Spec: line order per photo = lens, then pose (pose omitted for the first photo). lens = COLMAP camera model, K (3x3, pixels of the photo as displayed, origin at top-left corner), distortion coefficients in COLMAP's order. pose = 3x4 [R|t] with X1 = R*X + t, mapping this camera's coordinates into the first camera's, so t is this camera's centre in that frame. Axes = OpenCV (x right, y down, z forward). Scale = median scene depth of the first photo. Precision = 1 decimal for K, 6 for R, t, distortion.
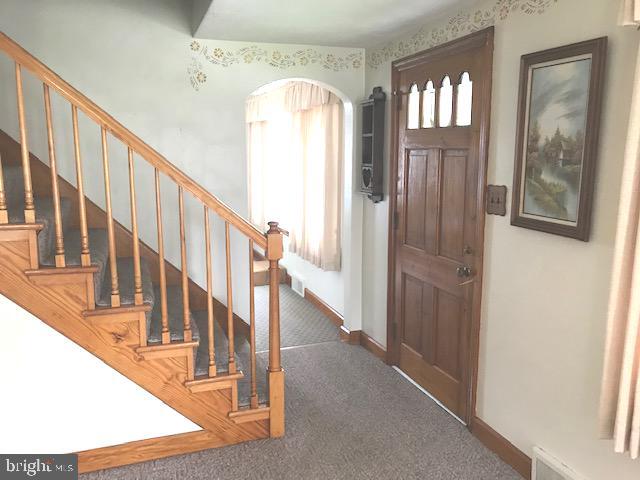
lens RADIAL K [[522.6, 0, 323.3], [0, 522.6, 240.0], [0, 0, 1]] dist [0.015343, -0.021470]
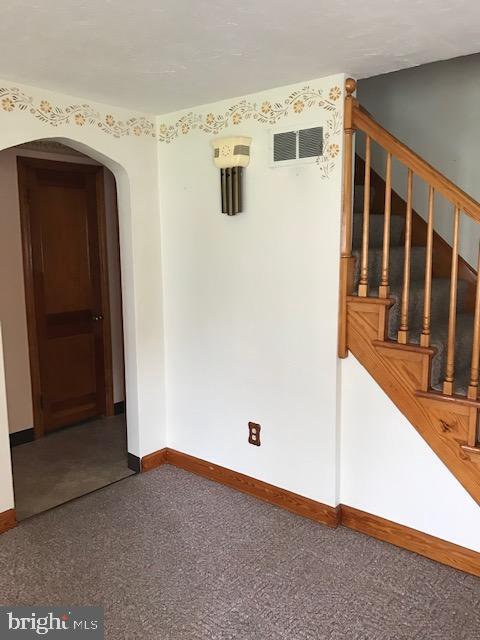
lens RADIAL K [[522.6, 0, 241.5], [0, 522.6, 319.7], [0, 0, 1]] dist [0.015343, -0.021470]
pose [[0.486038, 0.123433, -0.865177, 0.231918], [-0.130302, 0.989145, 0.067919, -0.022685], [0.864169, 0.079723, 0.496845, 0.201516]]
